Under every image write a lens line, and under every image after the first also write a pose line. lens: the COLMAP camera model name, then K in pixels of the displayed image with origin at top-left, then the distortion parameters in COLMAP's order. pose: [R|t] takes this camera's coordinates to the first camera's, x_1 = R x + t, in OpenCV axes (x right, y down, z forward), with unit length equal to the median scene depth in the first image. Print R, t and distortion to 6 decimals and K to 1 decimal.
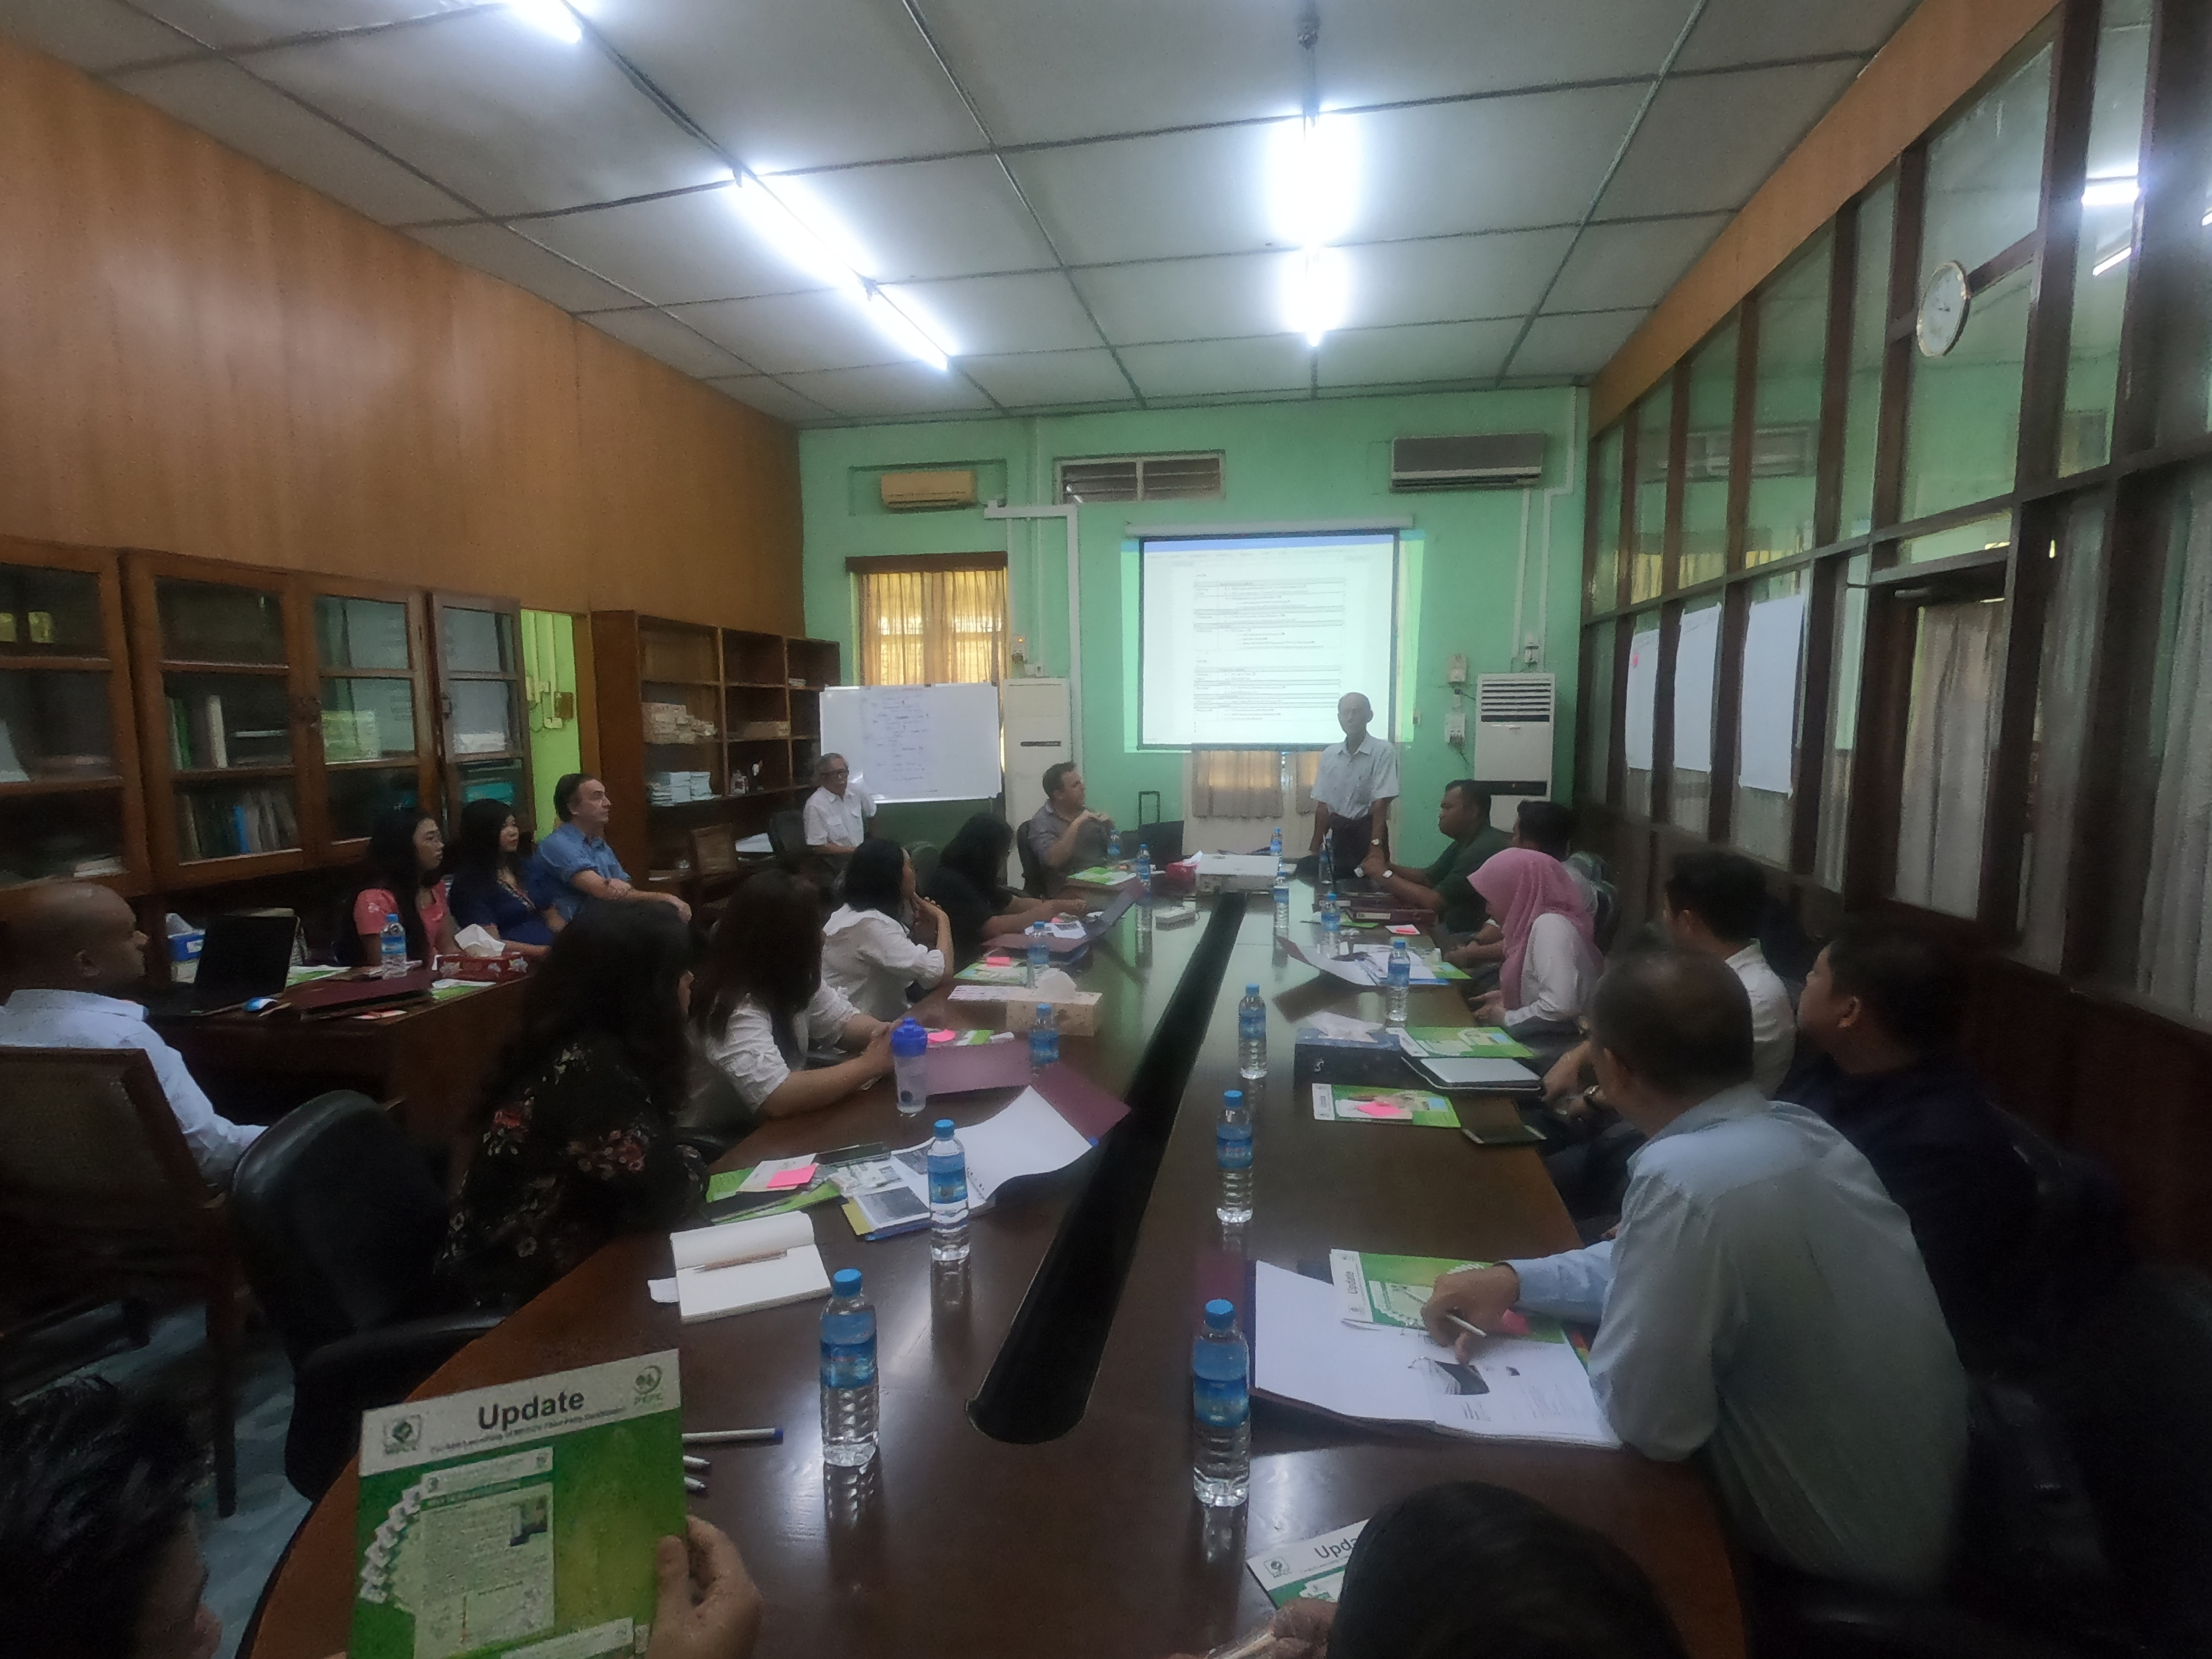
lens RADIAL K [[1118.2, 0, 1109.3], [0, 1118.2, 831.1], [0, 0, 1]] dist [-0.001131, 0.000972]
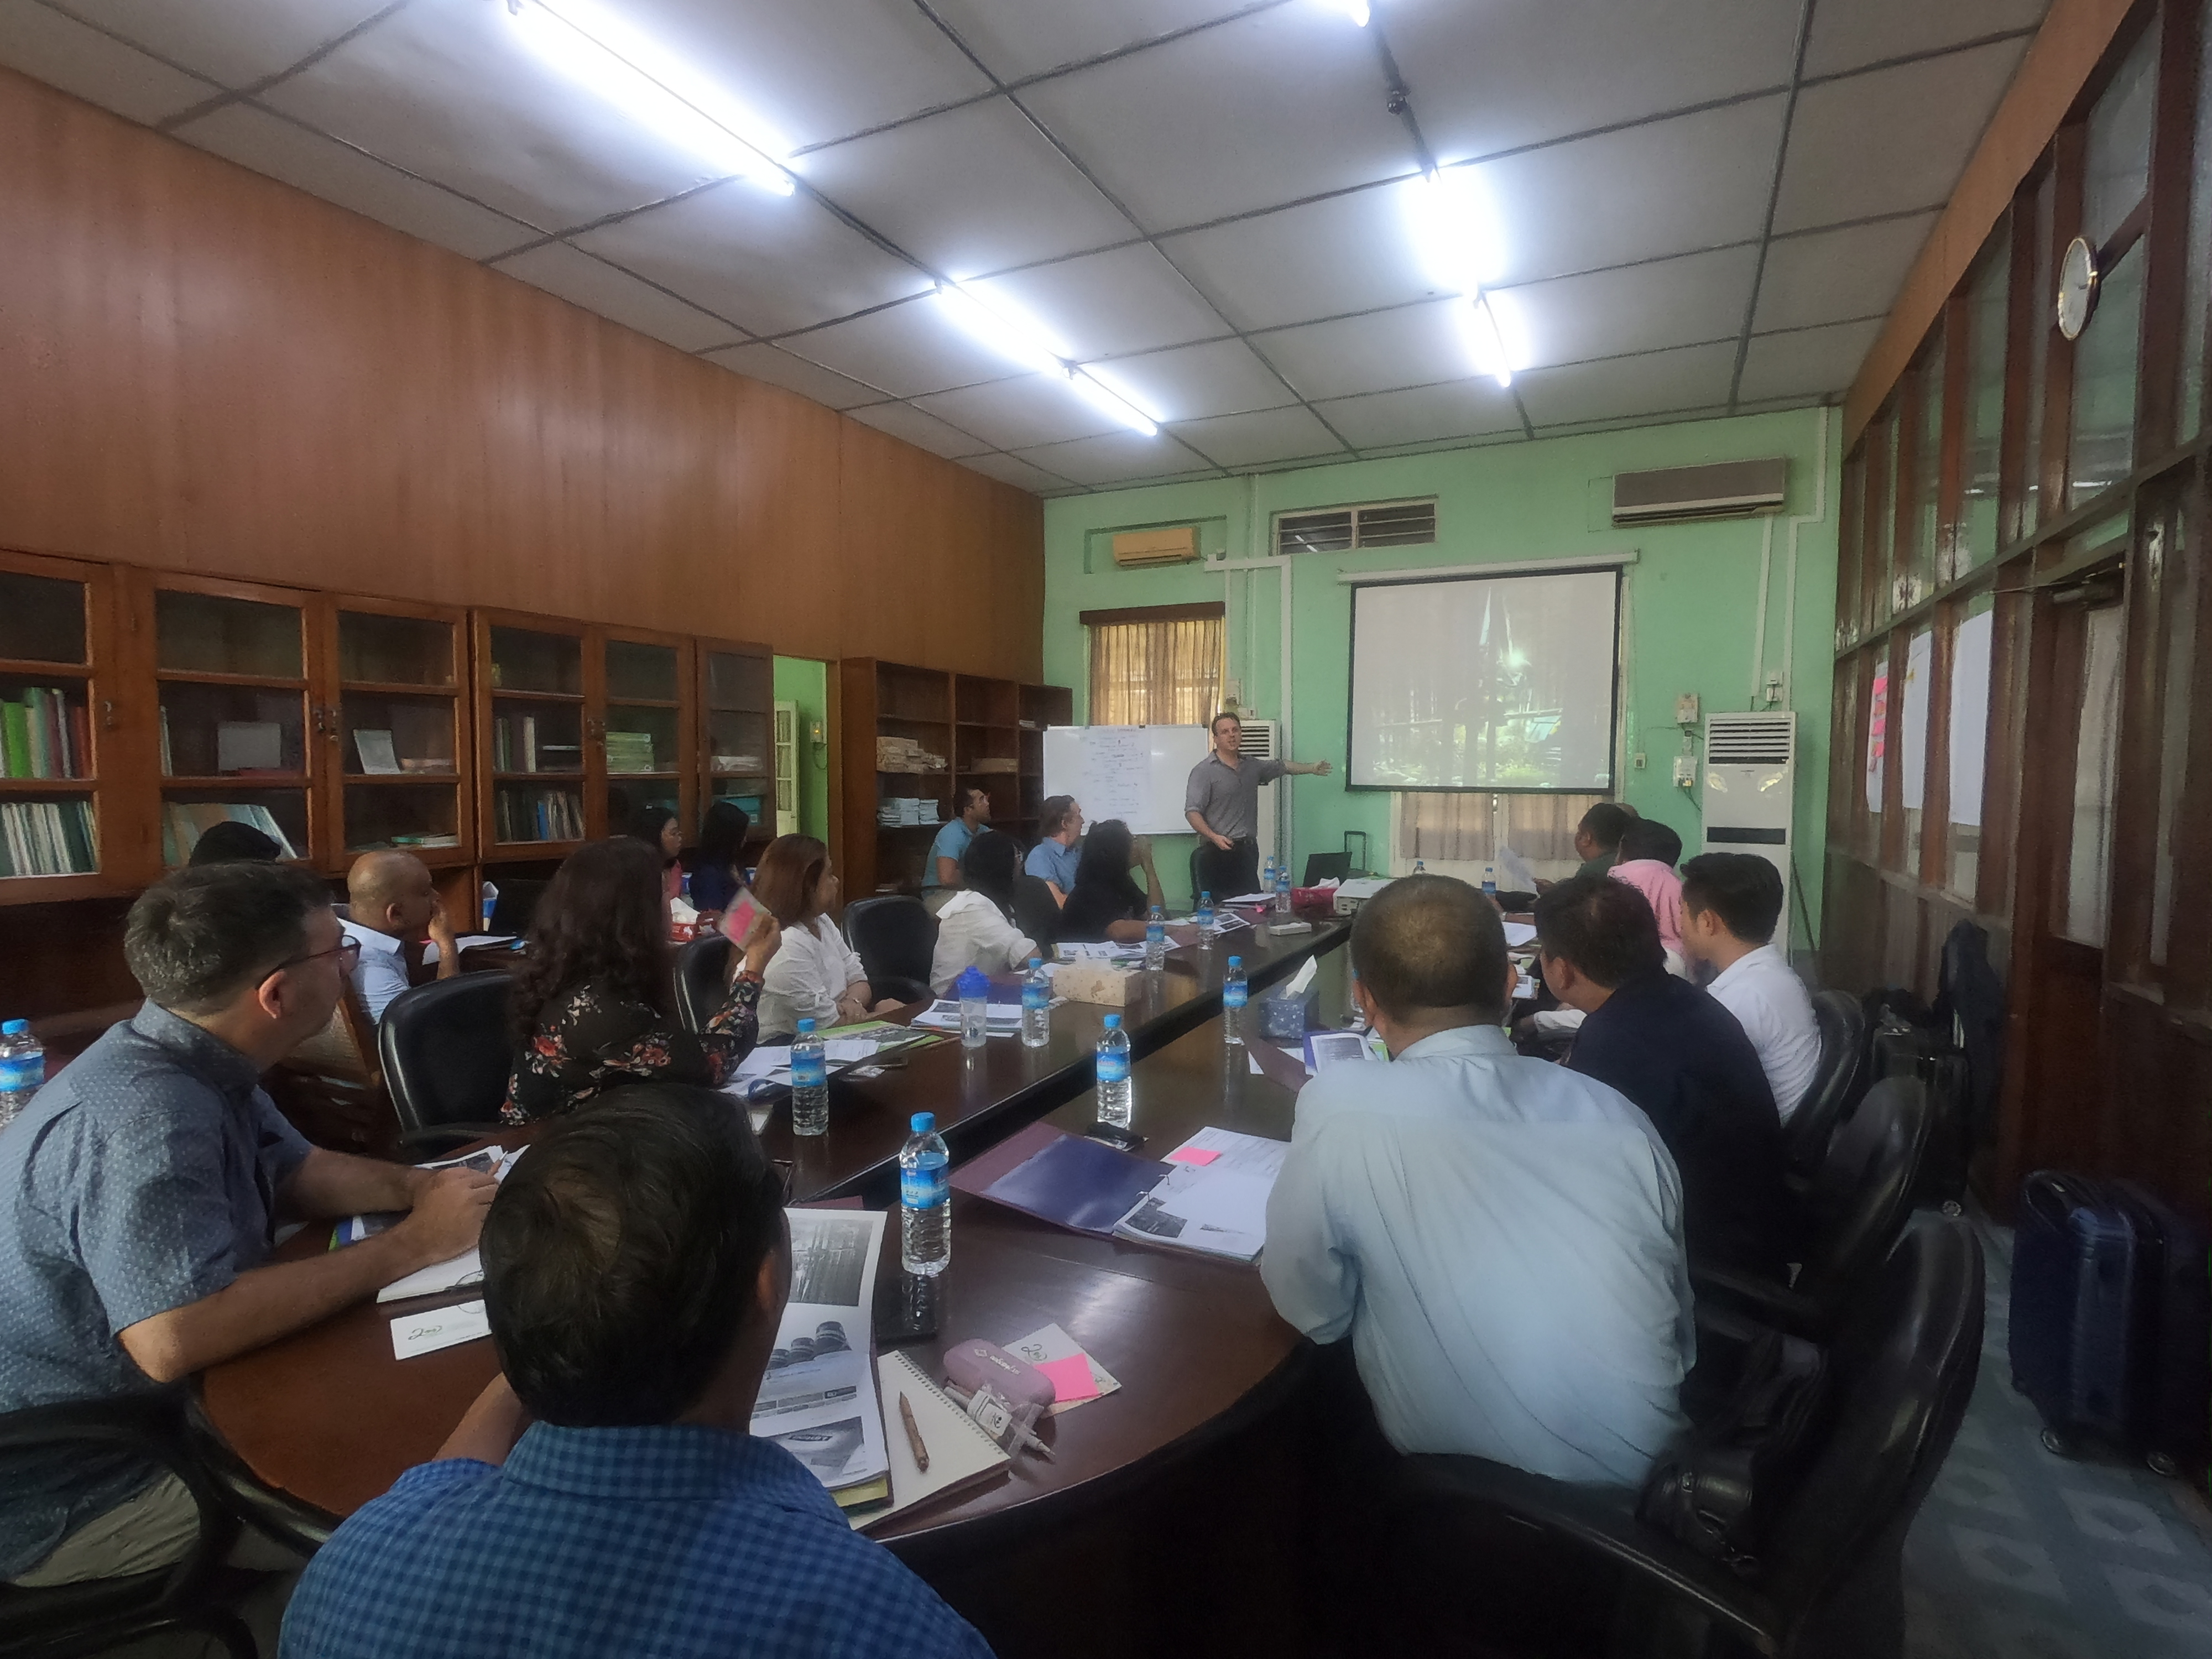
lens RADIAL K [[1118.2, 0, 1110.2], [0, 1118.2, 827.0], [0, 0, 1]] dist [-0.001131, 0.000972]
pose [[0.963061, 0.024032, -0.268208, 0.123901], [-0.039889, 0.997753, -0.053833, 0.030638], [0.266312, 0.062543, 0.961856, -0.037838]]
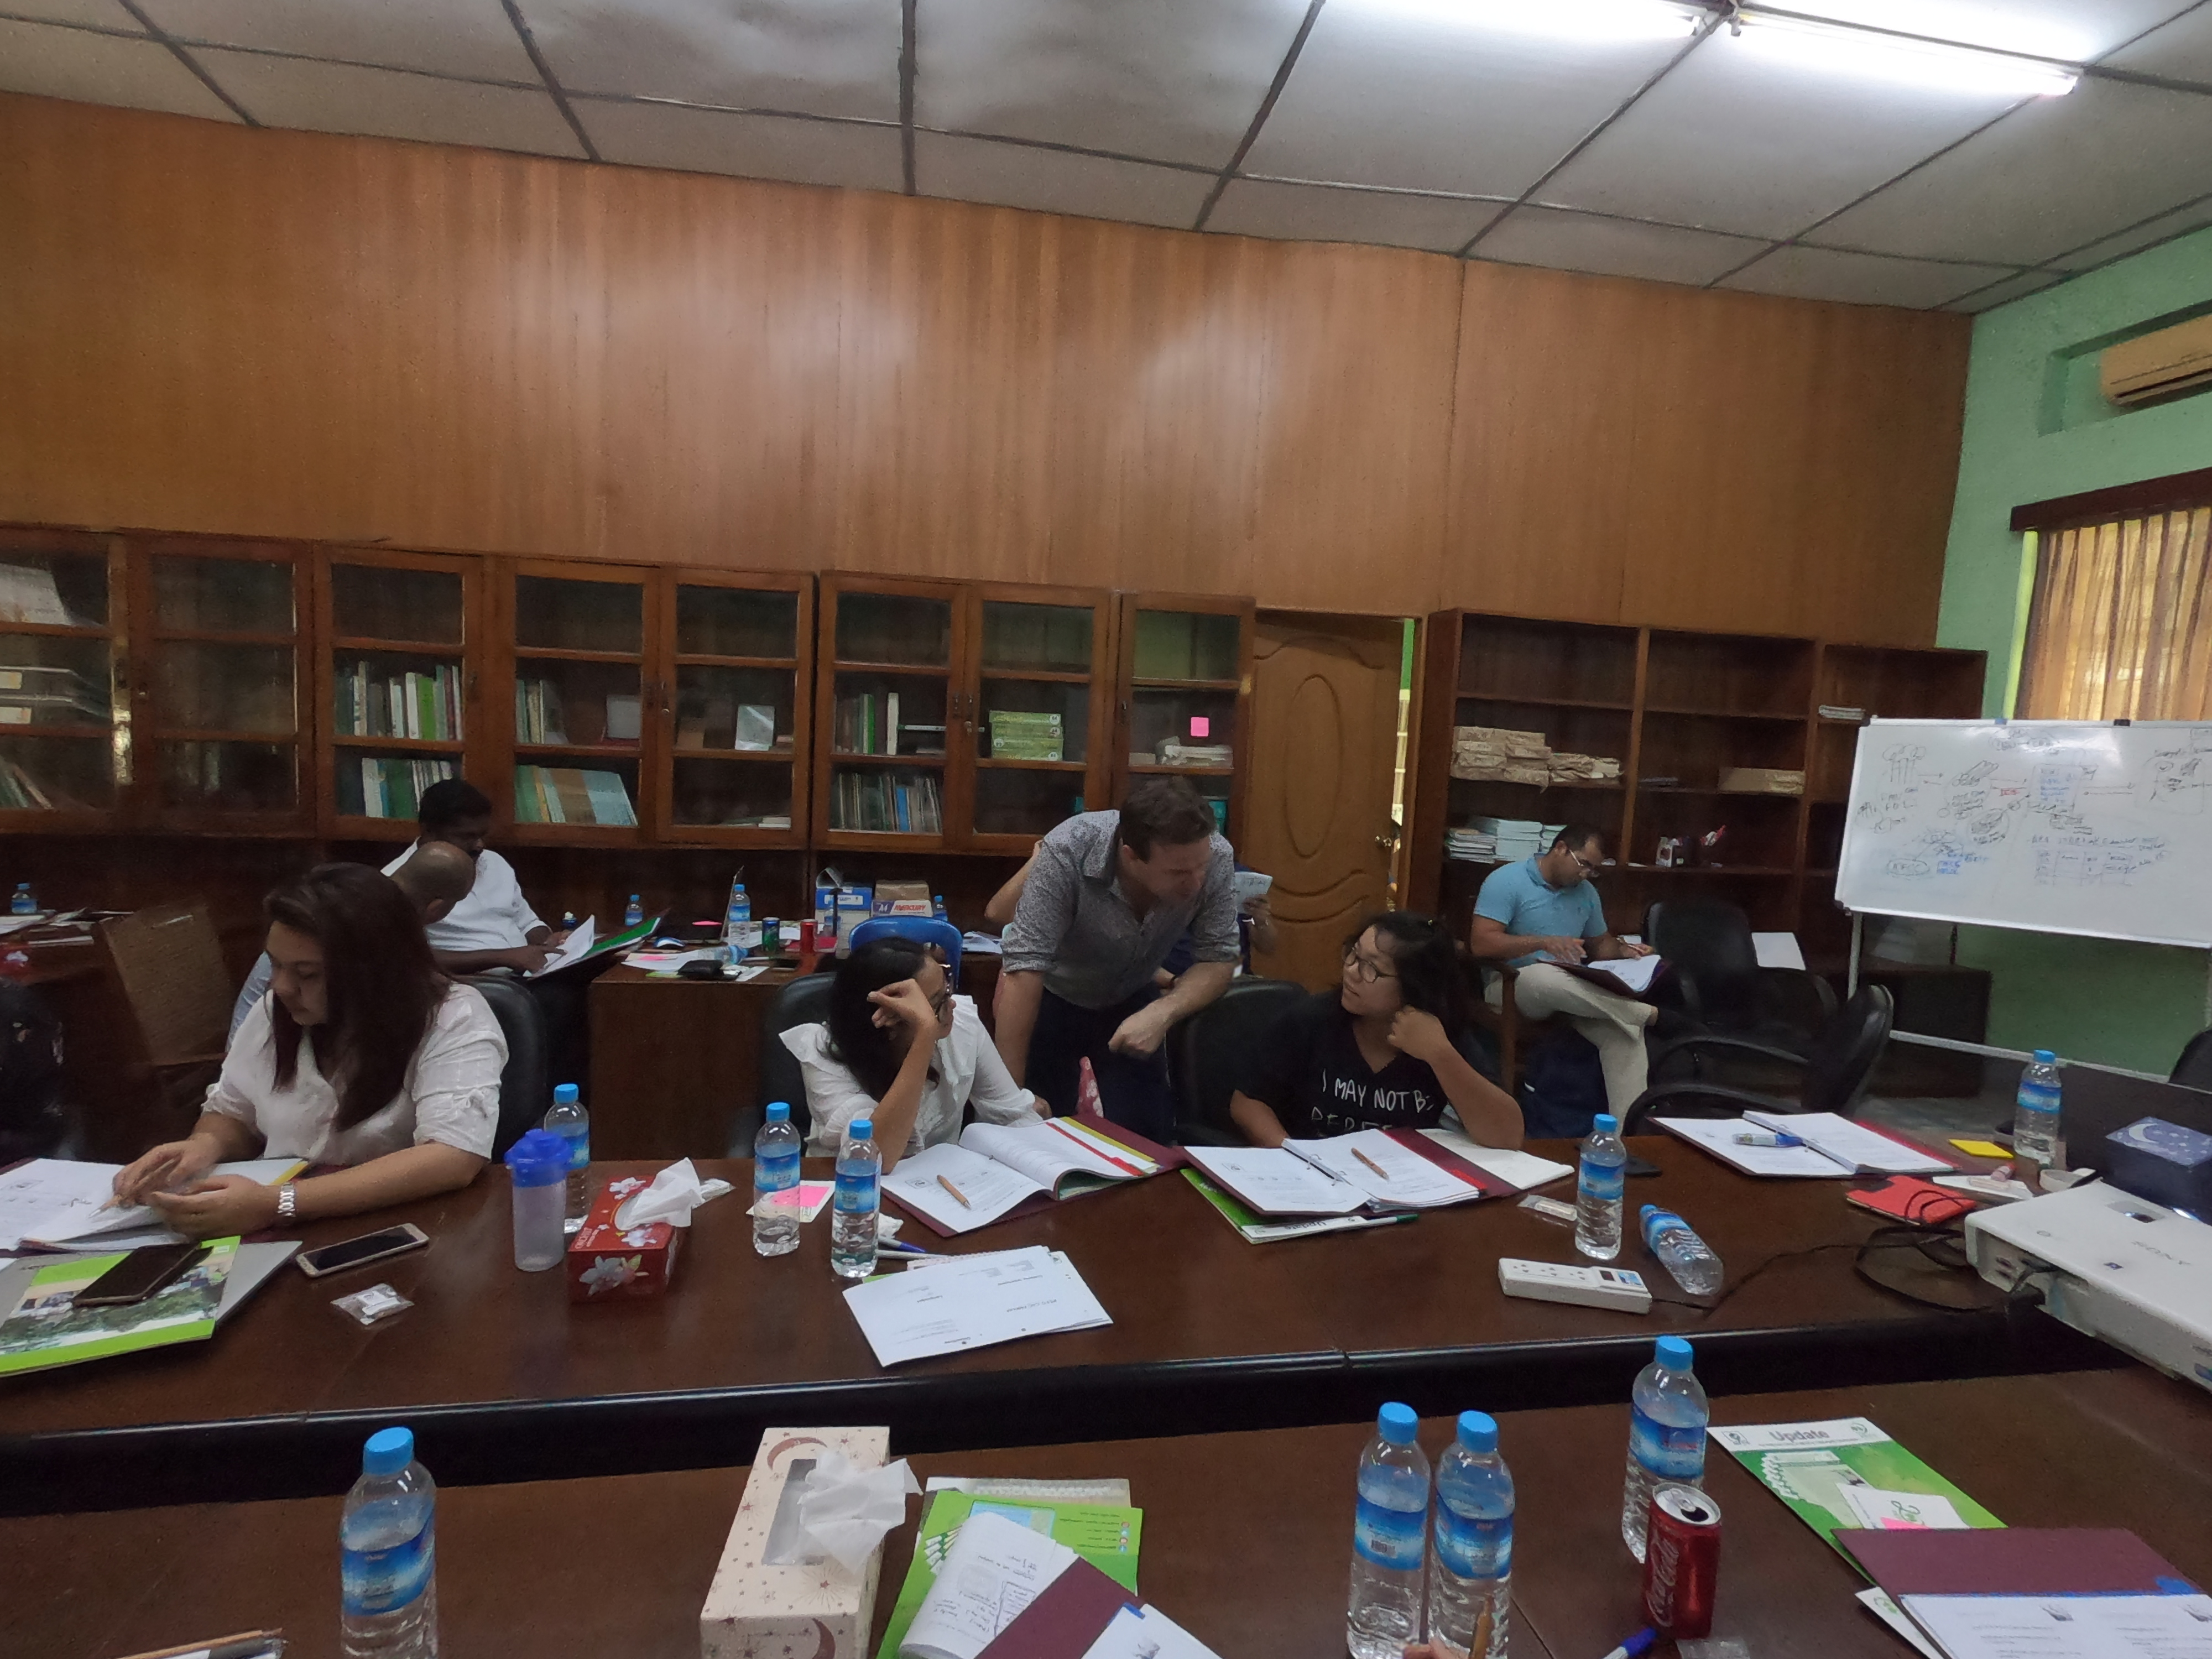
lens RADIAL K [[1118.2, 0, 1110.9], [0, 1118.2, 831.8], [0, 0, 1]] dist [-0.001131, 0.000972]
pose [[0.339880, 0.105462, -0.934537, 0.236822], [-0.153721, 0.986559, 0.055426, -0.048013], [0.927821, 0.124819, 0.351524, 0.506938]]
